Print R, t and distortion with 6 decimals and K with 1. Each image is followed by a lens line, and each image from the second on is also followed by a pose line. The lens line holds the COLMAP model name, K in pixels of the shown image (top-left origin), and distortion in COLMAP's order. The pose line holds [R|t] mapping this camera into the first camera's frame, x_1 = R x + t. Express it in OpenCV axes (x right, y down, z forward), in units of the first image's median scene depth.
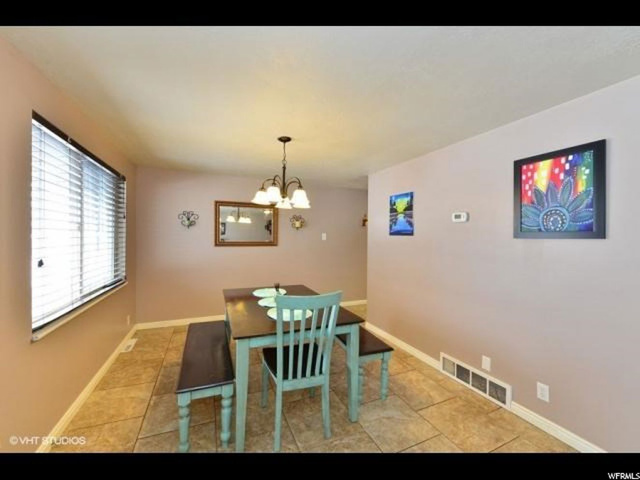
lens RADIAL K [[256.7, 0, 322.2], [0, 256.7, 240.3], [0, 0, 1]] dist [-0.000362, -0.003768]
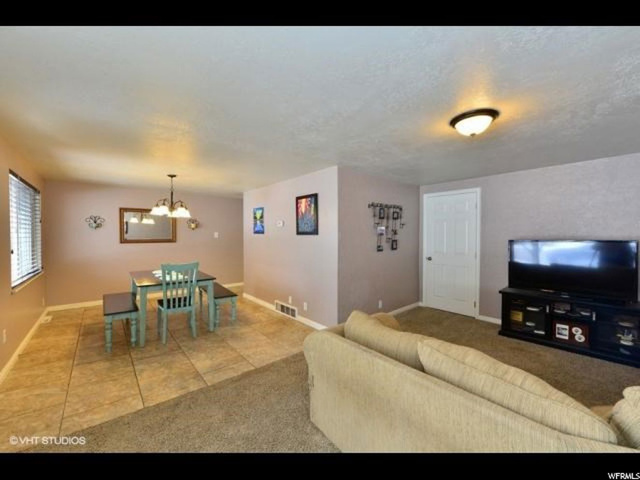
lens RADIAL K [[256.7, 0, 322.2], [0, 256.7, 240.3], [0, 0, 1]] dist [-0.000362, -0.003768]
pose [[0.958317, -0.016072, 0.285253, 0.290391], [0.013032, 0.999836, 0.012554, 0.008805], [-0.285408, -0.008313, 0.958370, -0.814211]]
